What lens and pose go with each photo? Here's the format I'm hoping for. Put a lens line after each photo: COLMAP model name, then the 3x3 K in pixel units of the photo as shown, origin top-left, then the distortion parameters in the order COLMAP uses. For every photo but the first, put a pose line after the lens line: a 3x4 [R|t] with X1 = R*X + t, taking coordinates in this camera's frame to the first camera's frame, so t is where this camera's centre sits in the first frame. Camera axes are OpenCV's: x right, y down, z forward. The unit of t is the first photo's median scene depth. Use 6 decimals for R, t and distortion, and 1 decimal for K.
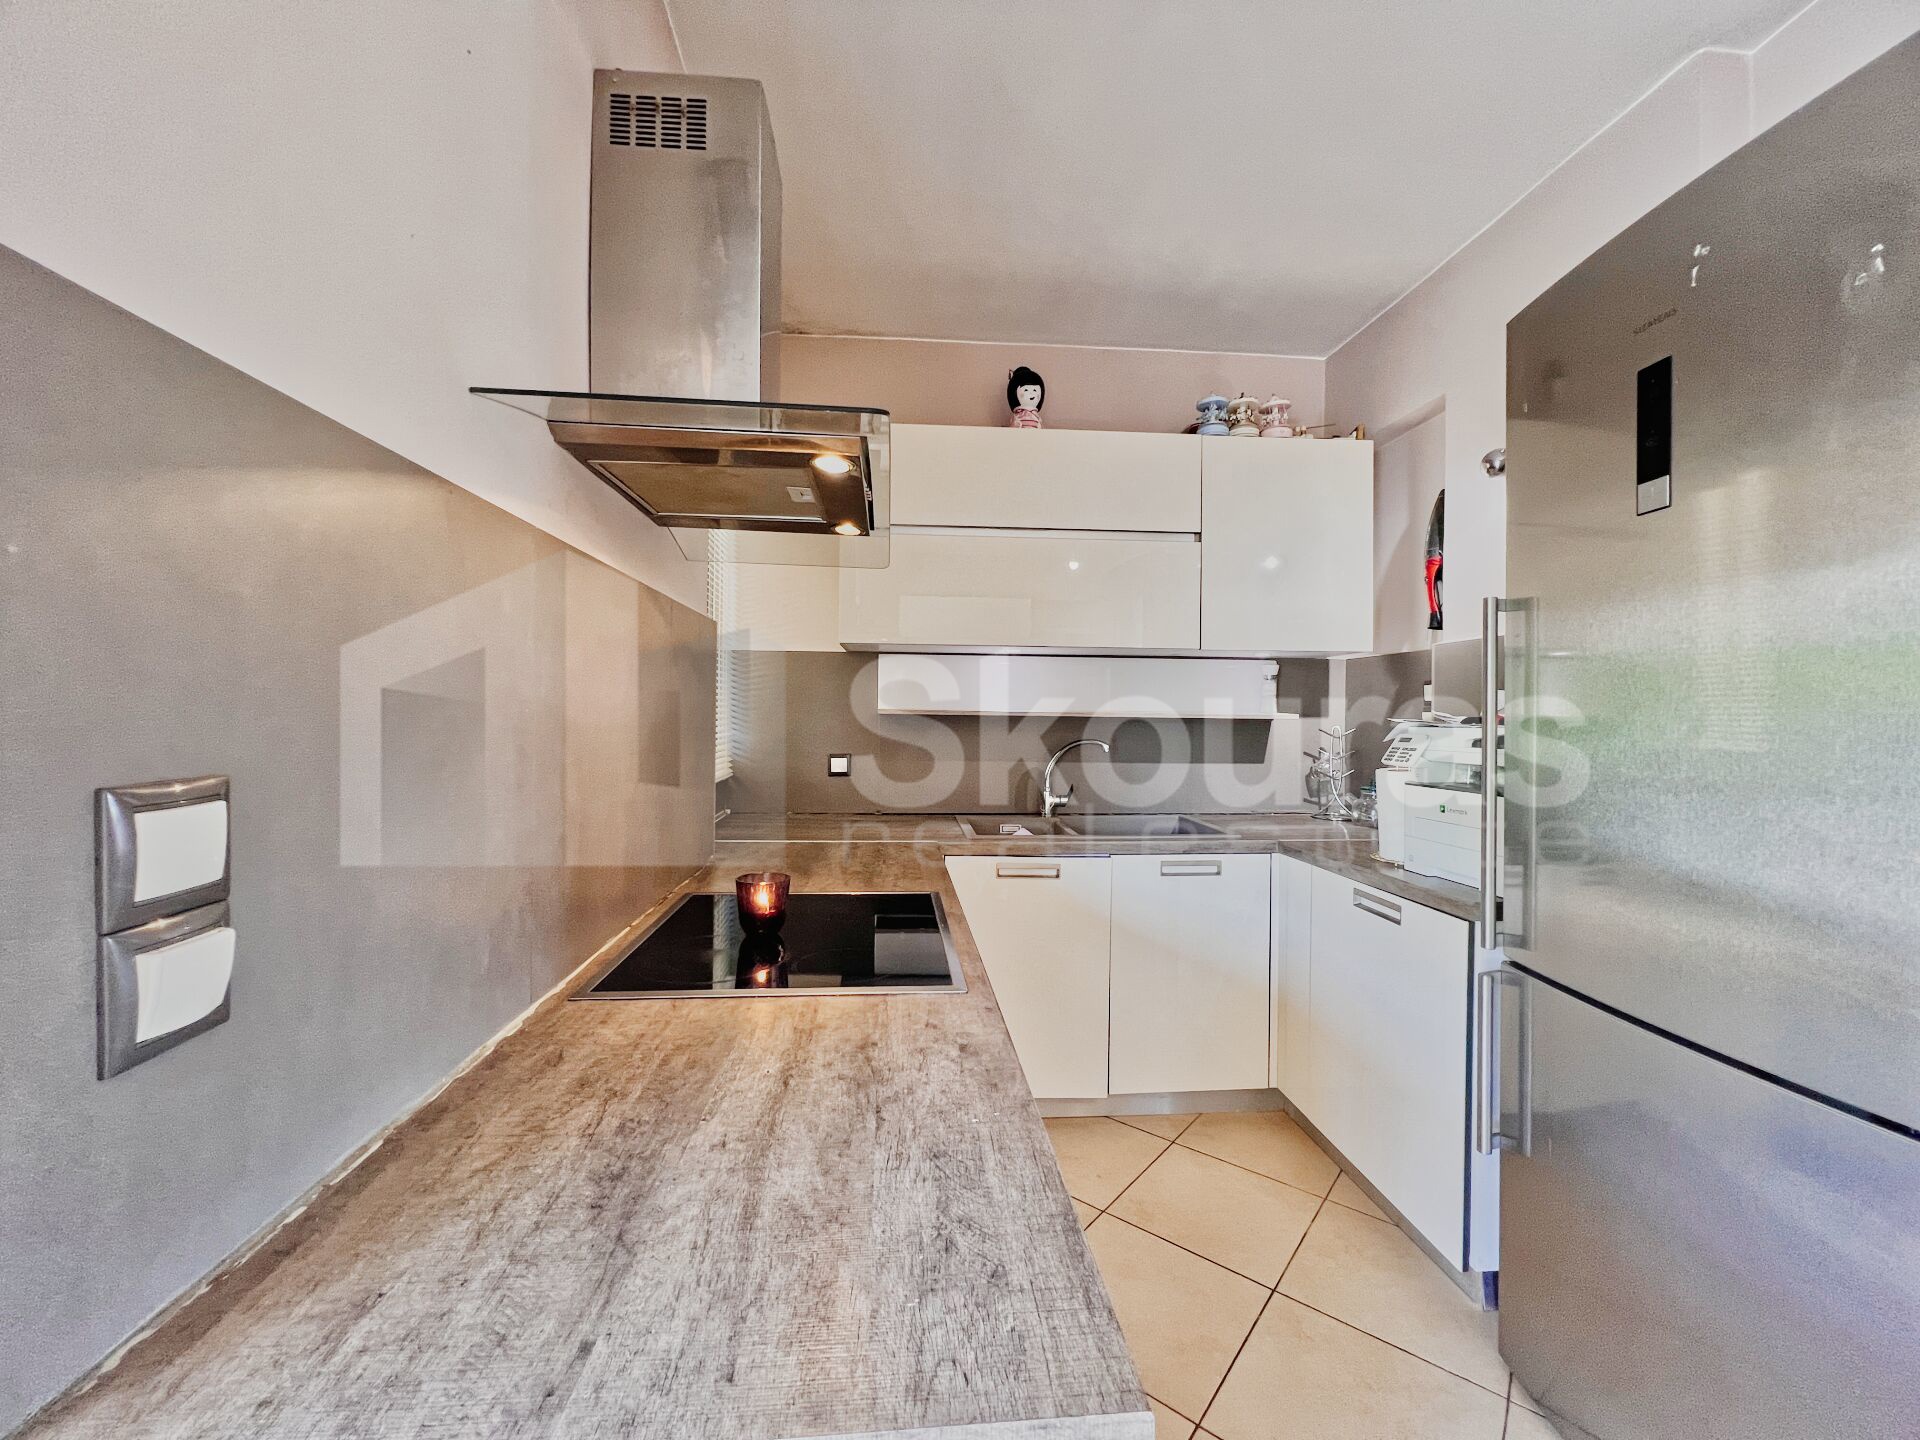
lens RADIAL K [[767.6, 0, 954.7], [0, 767.6, 716.8], [0, 0, 1]] dist [-0.001914, 0.000471]
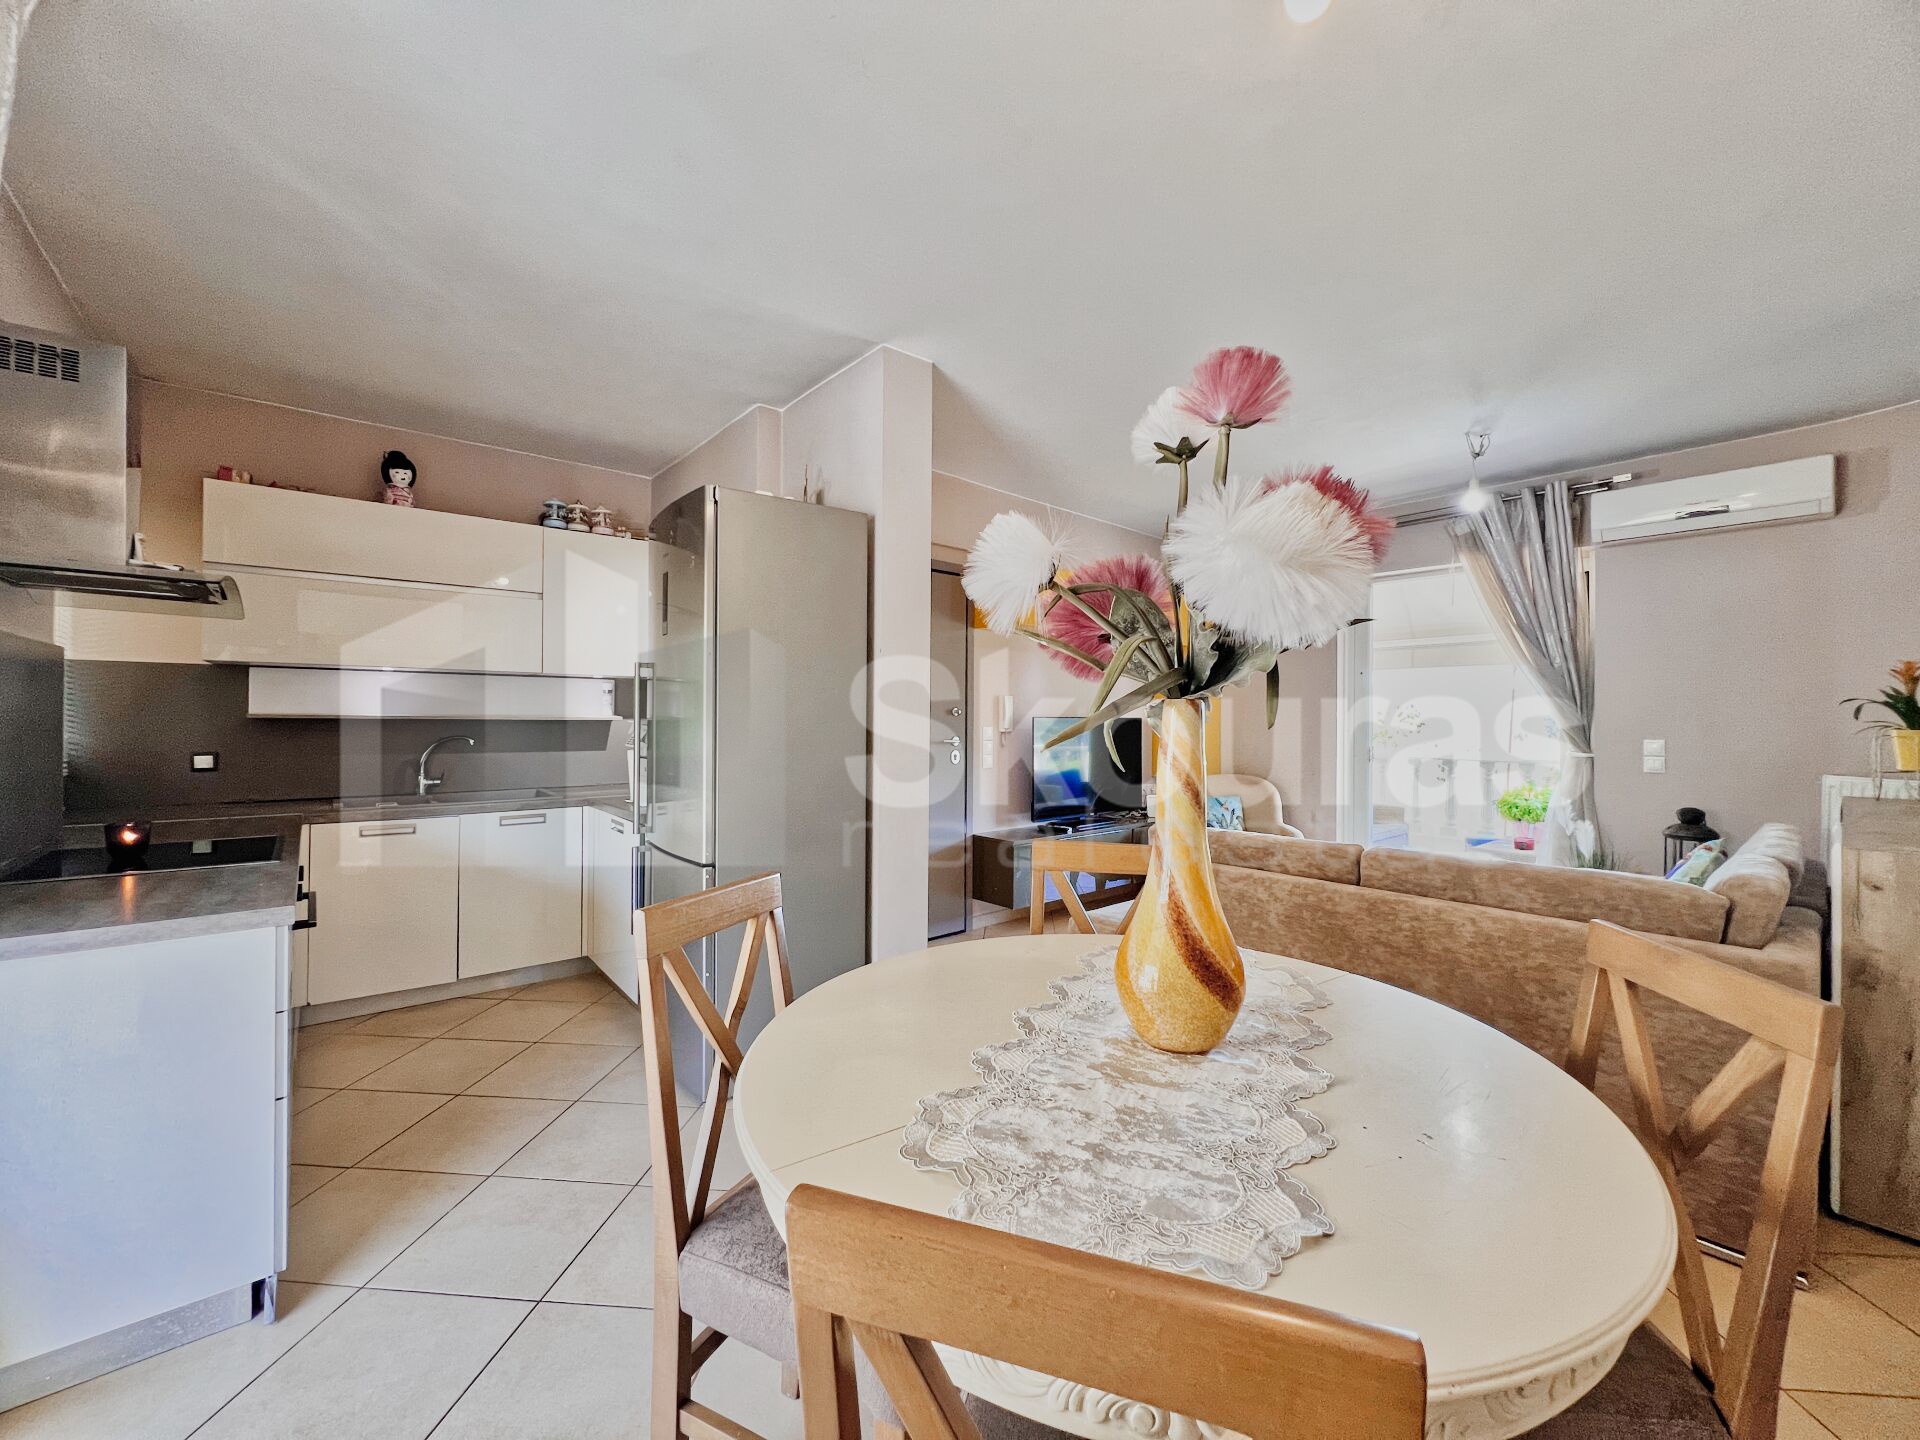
lens RADIAL K [[767.6, 0, 954.7], [0, 767.6, 716.8], [0, 0, 1]] dist [-0.001914, 0.000471]
pose [[0.818870, -0.002289, 0.573975, 0.121445], [0.001363, 0.999997, 0.002044, -0.005966], [-0.573978, -0.000892, 0.818870, -0.639712]]
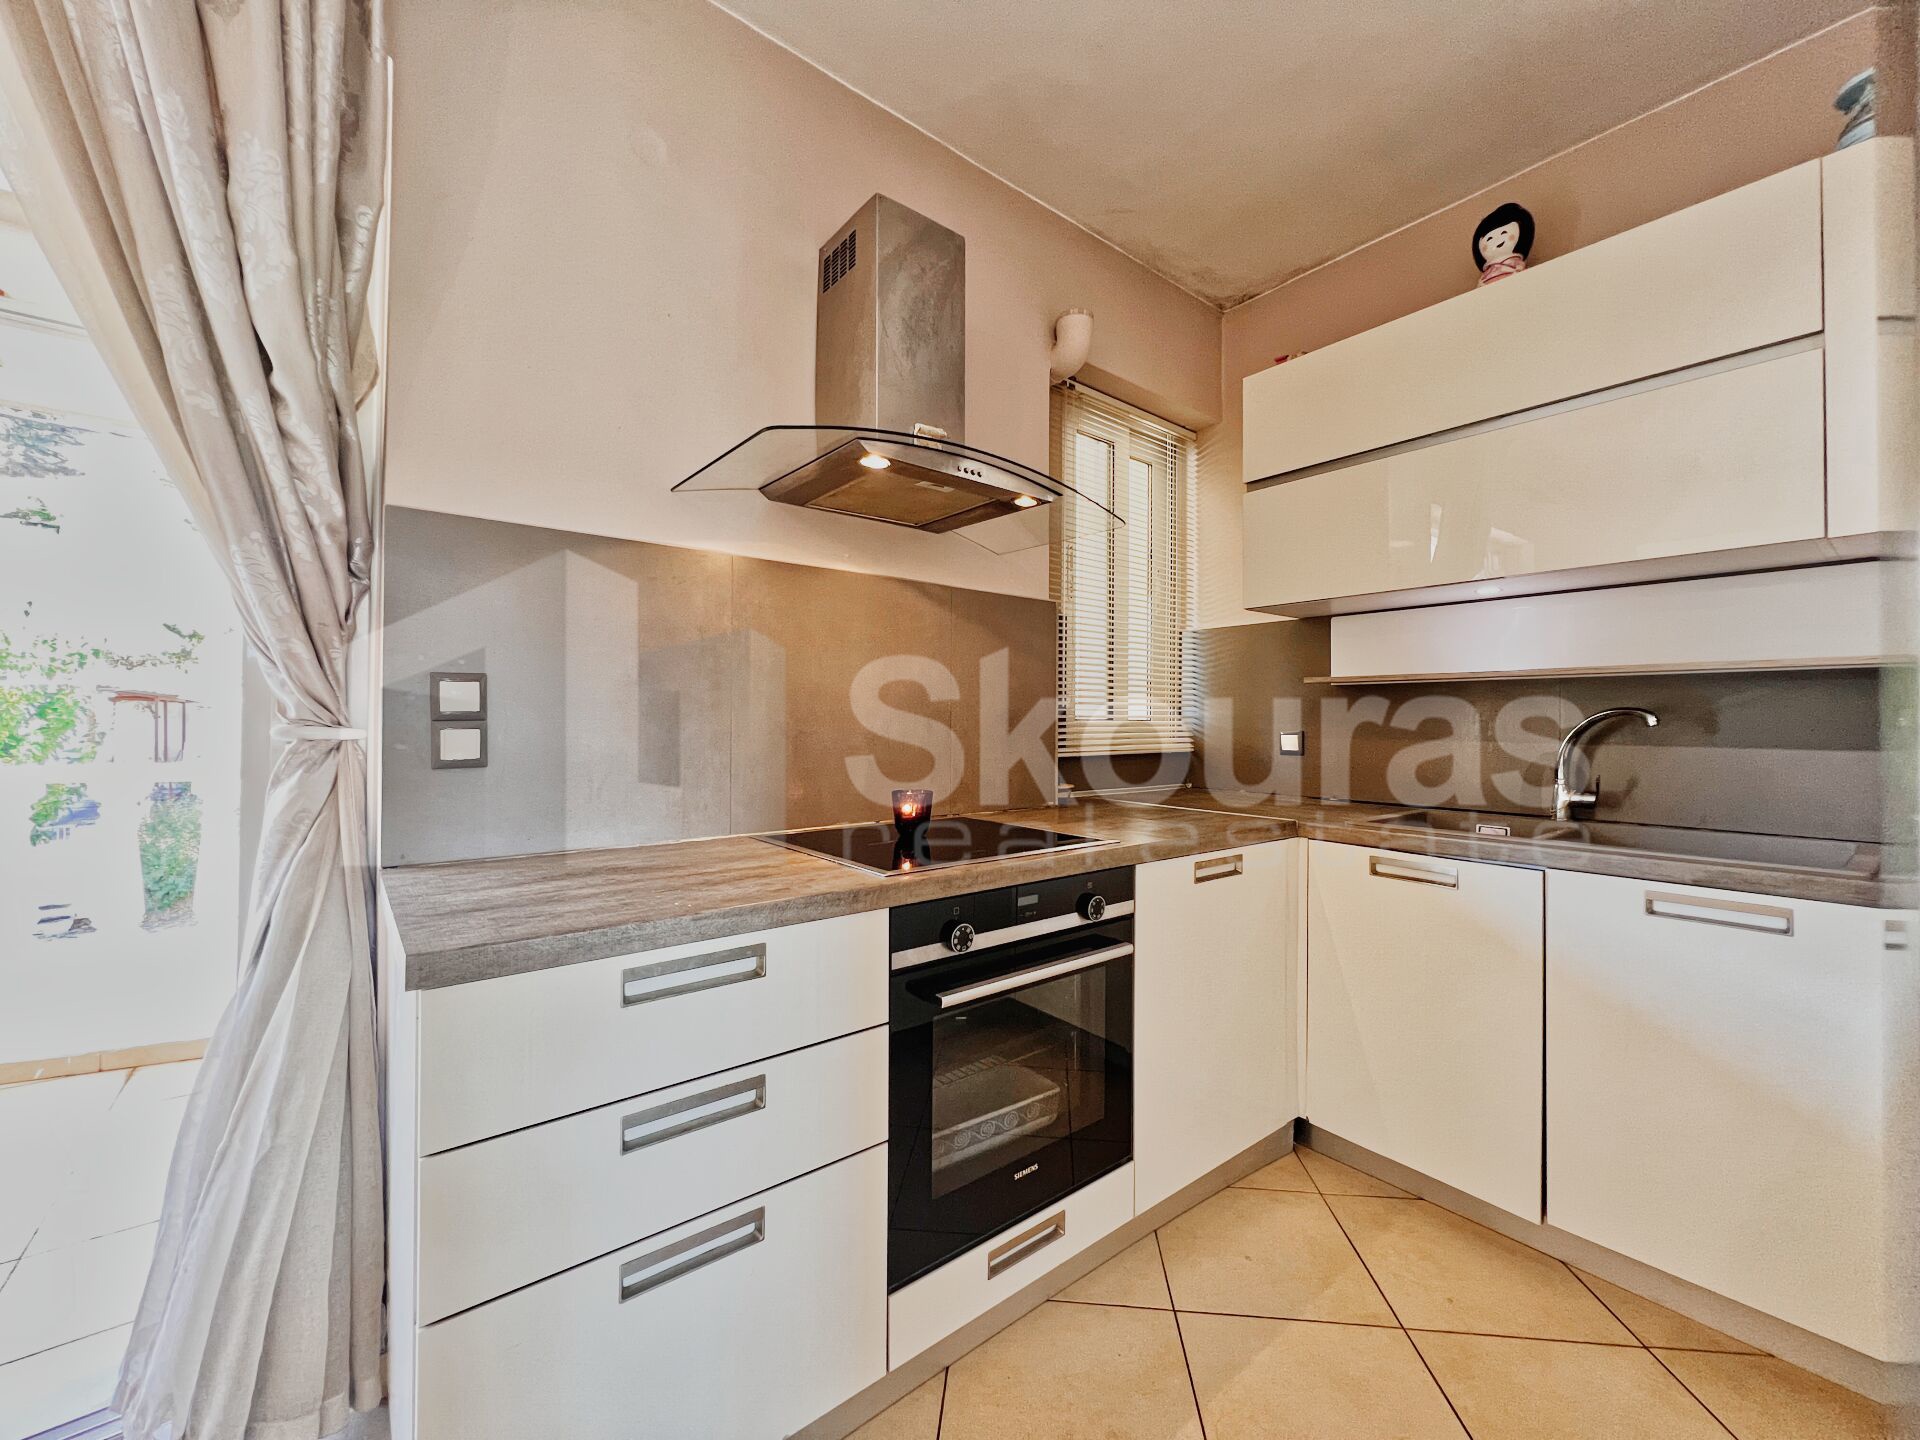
lens RADIAL K [[767.6, 0, 954.7], [0, 767.6, 716.8], [0, 0, 1]] dist [-0.001914, 0.000471]
pose [[0.563681, -0.013090, -0.825889, 0.411804], [-0.001352, 0.999858, -0.016770, 0.050869], [0.825992, 0.010570, 0.563583, 0.160520]]
